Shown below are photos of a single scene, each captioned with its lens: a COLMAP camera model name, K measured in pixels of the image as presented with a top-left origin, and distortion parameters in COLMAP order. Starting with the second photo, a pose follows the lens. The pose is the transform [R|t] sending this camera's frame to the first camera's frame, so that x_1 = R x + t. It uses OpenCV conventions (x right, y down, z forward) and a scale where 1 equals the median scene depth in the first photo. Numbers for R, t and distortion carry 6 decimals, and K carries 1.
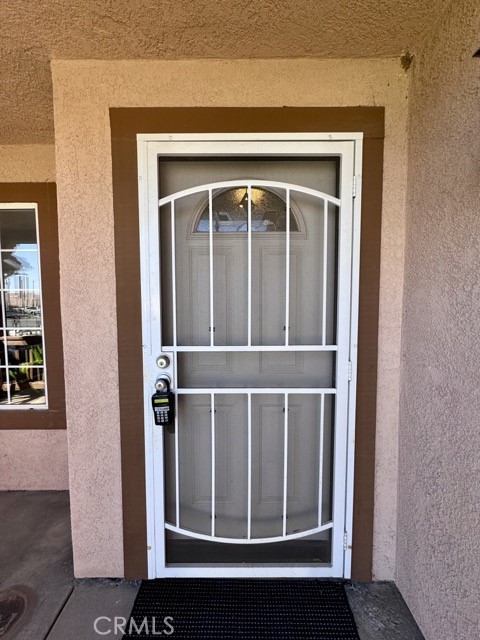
lens RADIAL K [[257.4, 0, 237.9], [0, 257.4, 317.1], [0, 0, 1]] dist [-0.002589, 0.000509]
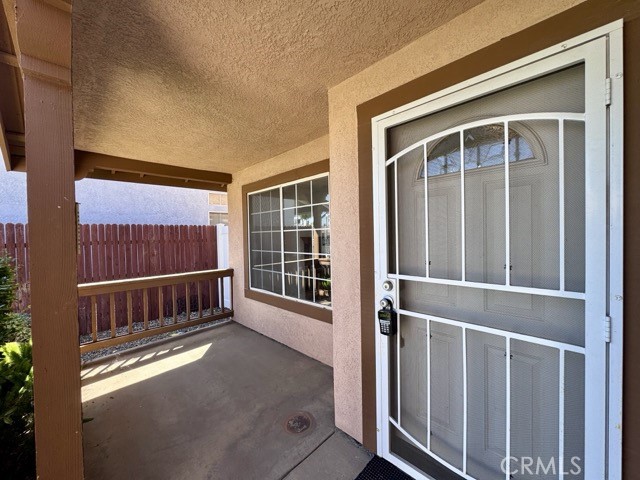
lens RADIAL K [[257.4, 0, 321.7], [0, 257.4, 241.0], [0, 0, 1]] dist [-0.002589, 0.000509]
pose [[0.711309, 0.005250, -0.702860, 0.366071], [-0.024252, 0.999560, -0.017076, -0.018731], [0.702461, 0.029192, 0.711123, -0.145285]]
